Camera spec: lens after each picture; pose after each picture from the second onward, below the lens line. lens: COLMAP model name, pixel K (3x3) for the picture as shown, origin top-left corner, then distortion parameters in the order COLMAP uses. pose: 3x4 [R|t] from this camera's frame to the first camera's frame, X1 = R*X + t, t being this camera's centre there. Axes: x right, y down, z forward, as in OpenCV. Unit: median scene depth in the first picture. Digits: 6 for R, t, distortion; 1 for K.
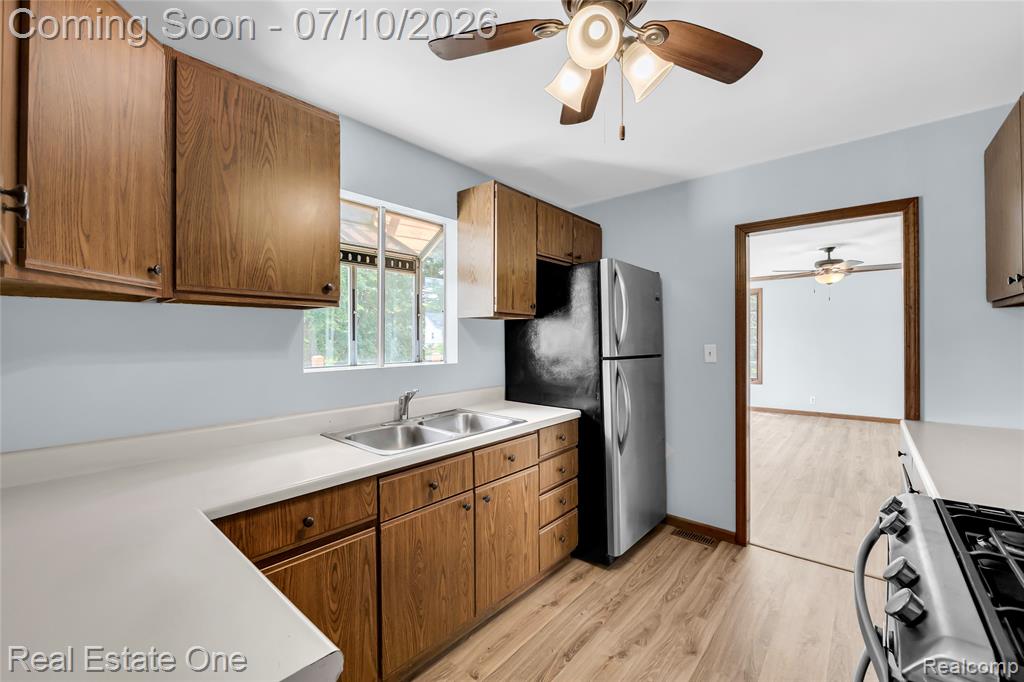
lens RADIAL K [[424.0, 0, 506.7], [0, 424.0, 337.3], [0, 0, 1]] dist [-0.008488, 0.000264]
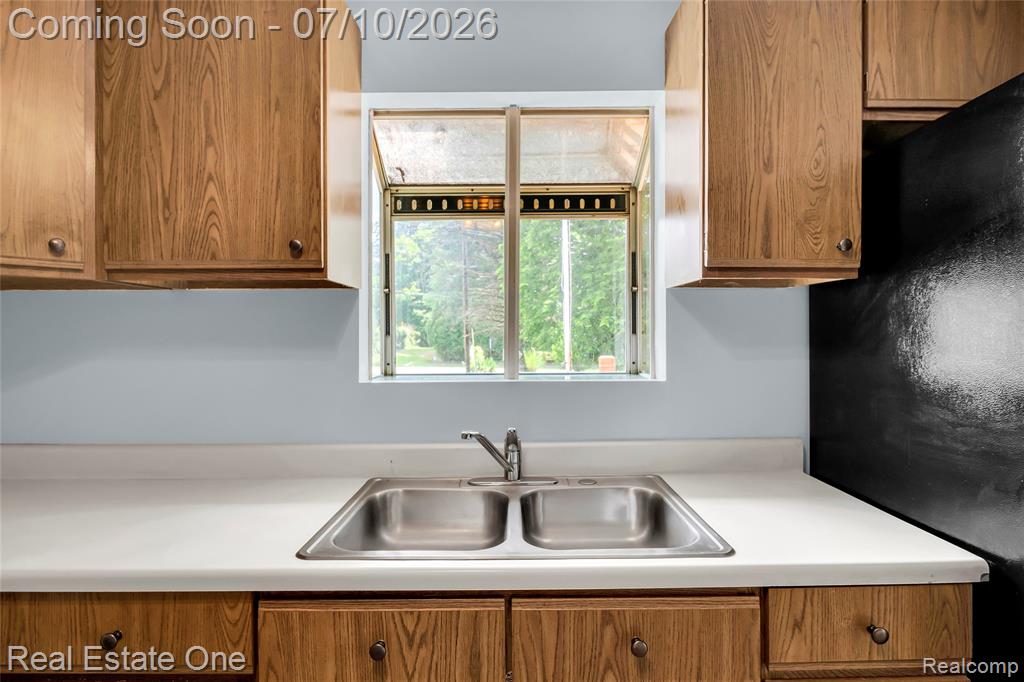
lens RADIAL K [[472.3, 0, 512.0], [0, 472.3, 341.0], [0, 0, 1]] dist [-0.007998, -0.000025]
pose [[0.658546, 0.009071, -0.752485, 0.280802], [0.004839, 0.999856, 0.016287, 0.009119], [0.752525, -0.014367, 0.658407, 0.732551]]
